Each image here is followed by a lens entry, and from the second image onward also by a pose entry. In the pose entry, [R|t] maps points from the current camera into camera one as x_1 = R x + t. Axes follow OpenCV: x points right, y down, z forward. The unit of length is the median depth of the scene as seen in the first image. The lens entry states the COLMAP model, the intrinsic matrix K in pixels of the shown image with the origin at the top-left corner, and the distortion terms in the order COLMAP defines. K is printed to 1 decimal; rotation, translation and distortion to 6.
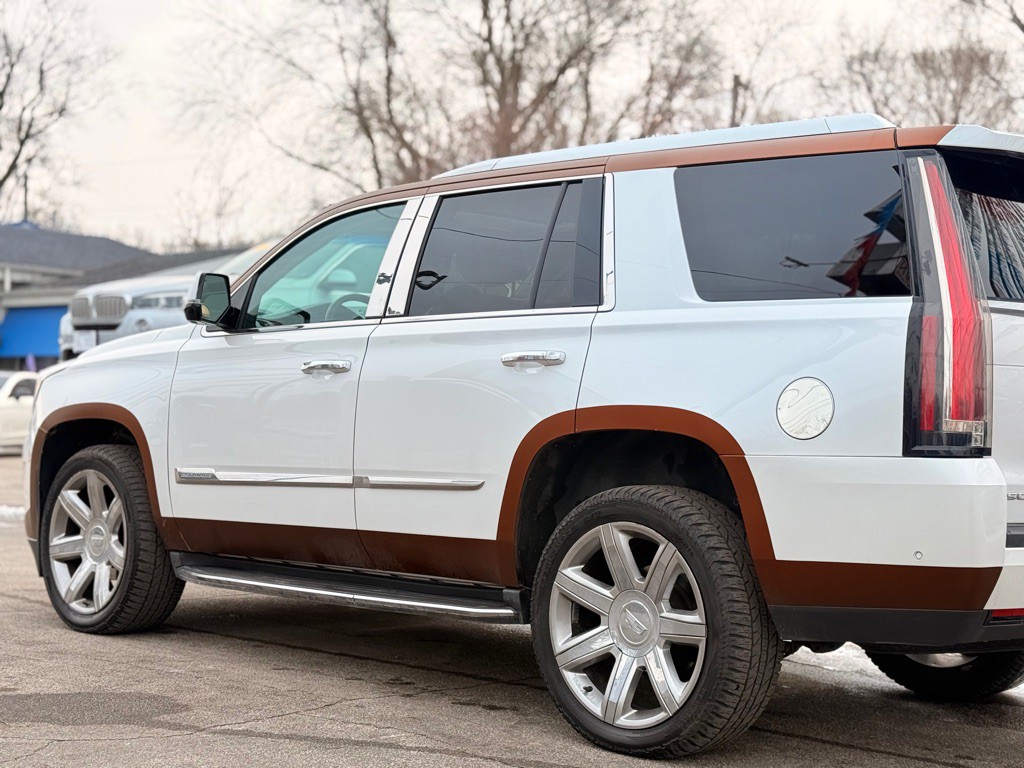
lens RADIAL K [[1630.7, 0, 504.4], [0, 1630.7, 387.7], [0, 0, 1]] dist [0.123716, 0.000000]
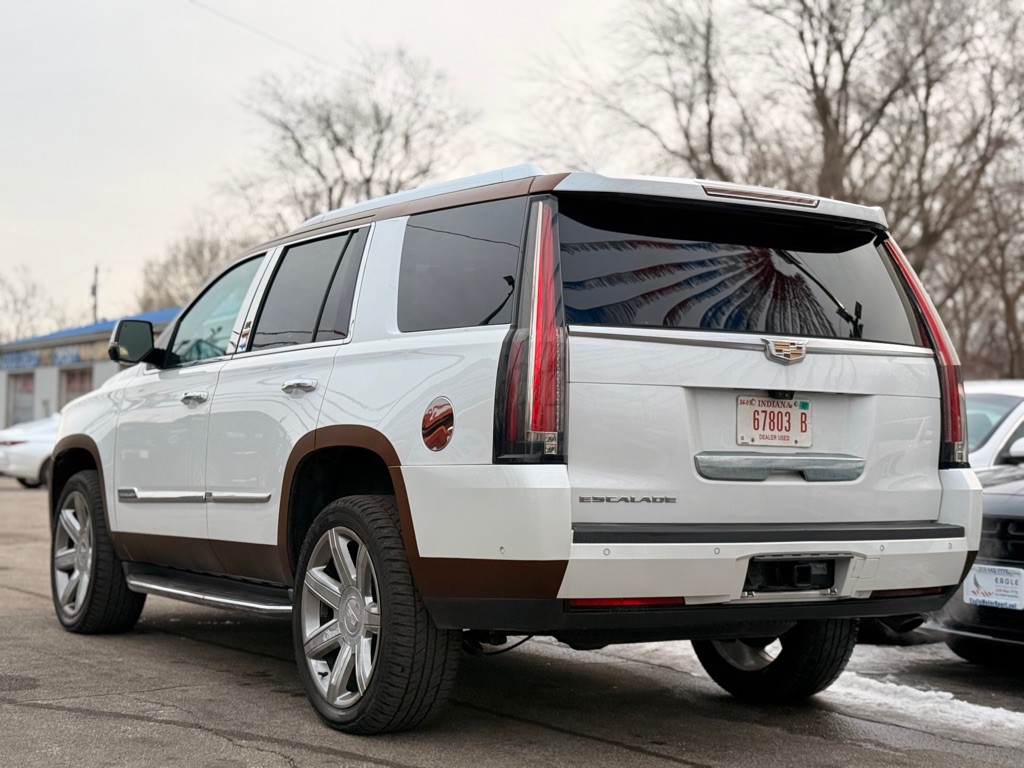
lens RADIAL K [[1630.7, 0, 516.9], [0, 1630.7, 385.8], [0, 0, 1]] dist [0.123716, 0.000000]
pose [[0.972173, -0.018548, -0.233527, 0.387332], [0.012073, 0.999503, -0.029128, 0.015369], [0.233951, 0.025498, 0.971914, -0.072660]]
